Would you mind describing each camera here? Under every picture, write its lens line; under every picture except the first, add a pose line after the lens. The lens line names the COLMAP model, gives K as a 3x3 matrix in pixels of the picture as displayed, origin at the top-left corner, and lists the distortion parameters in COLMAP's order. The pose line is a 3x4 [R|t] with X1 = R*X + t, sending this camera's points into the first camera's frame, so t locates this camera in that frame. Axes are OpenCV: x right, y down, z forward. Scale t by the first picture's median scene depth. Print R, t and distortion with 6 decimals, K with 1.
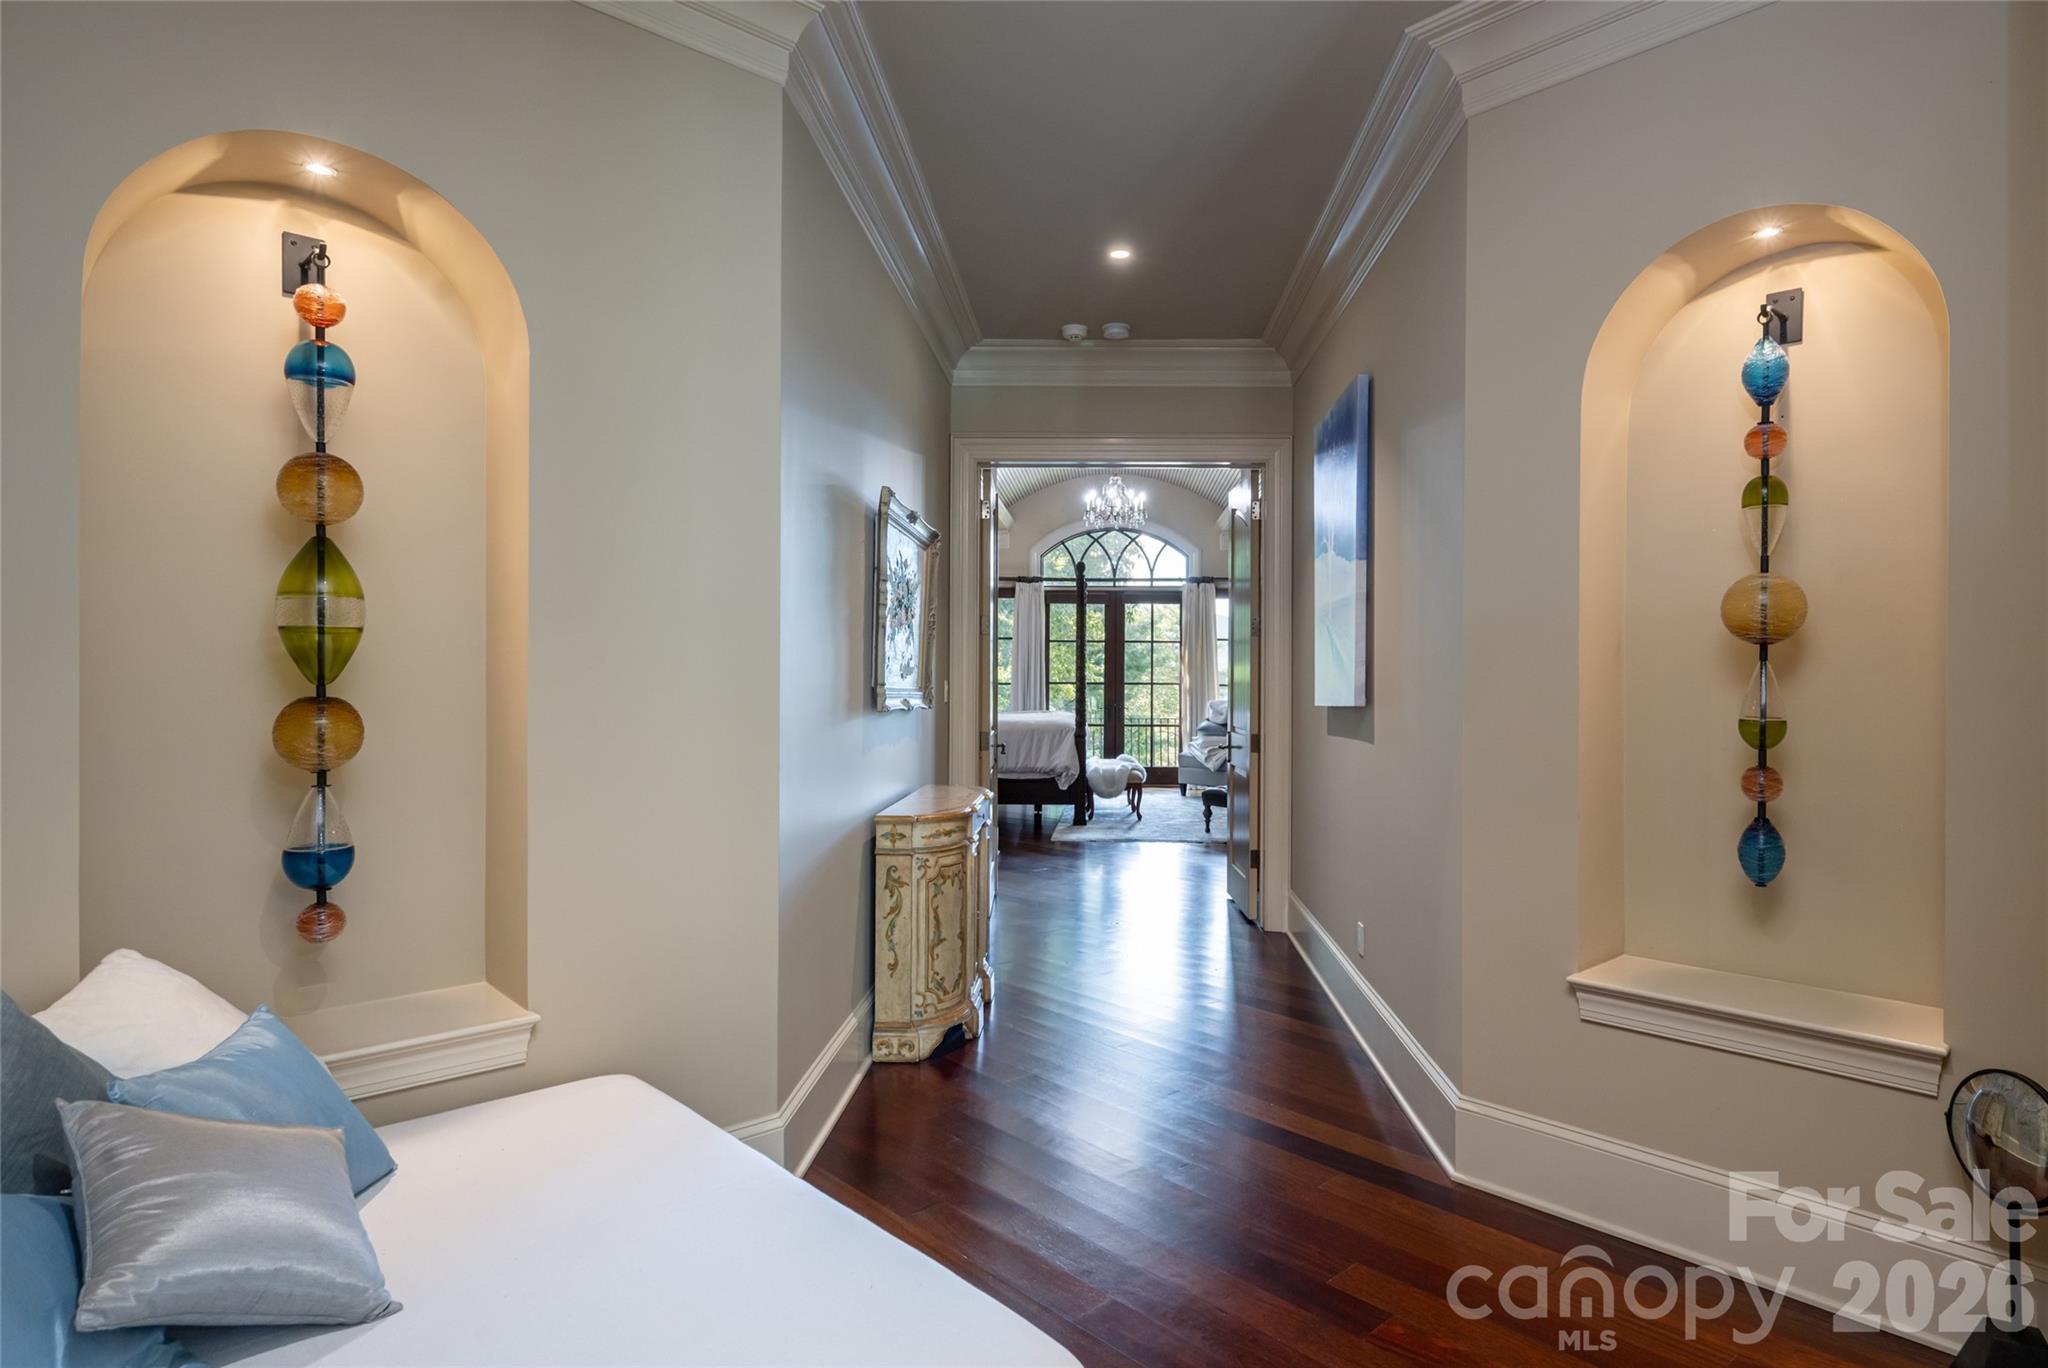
lens RADIAL K [[1049.6, 0, 1024.0], [0, 1049.6, 684.0], [0, 0, 1]] dist [-0.002331, -0.000362]
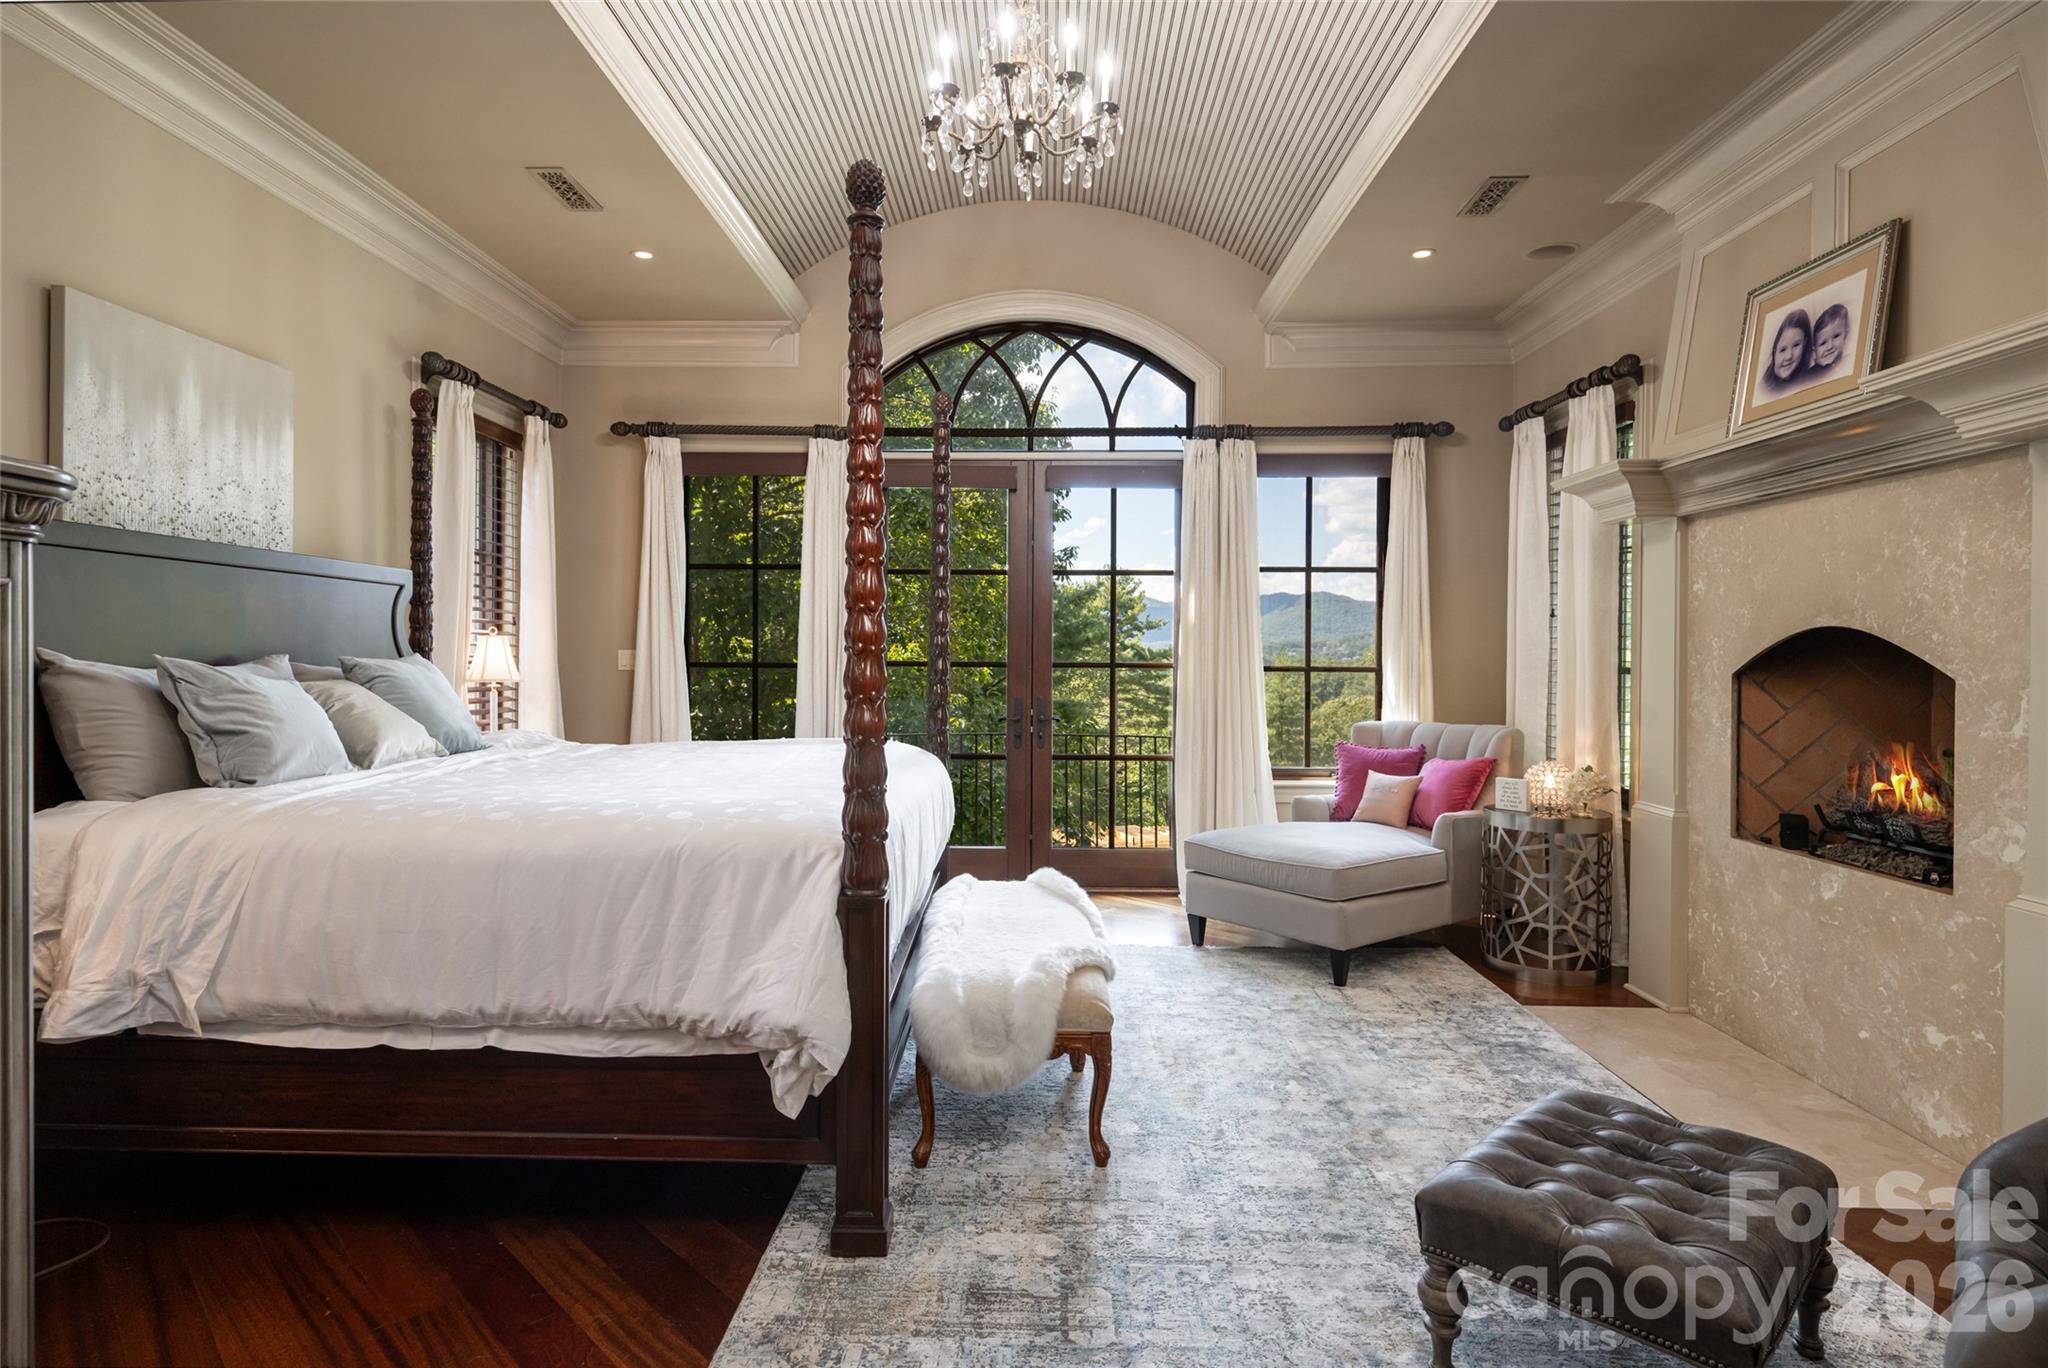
lens RADIAL K [[1088.6, 0, 1024.0], [0, 1088.6, 684.0], [0, 0, 1]] dist [0.000147, 0.000000]
pose [[0.997787, -0.001593, 0.066478, 0.053418], [0.000995, 0.999959, 0.009034, 0.001966], [-0.066489, -0.008948, 0.997747, 0.544510]]
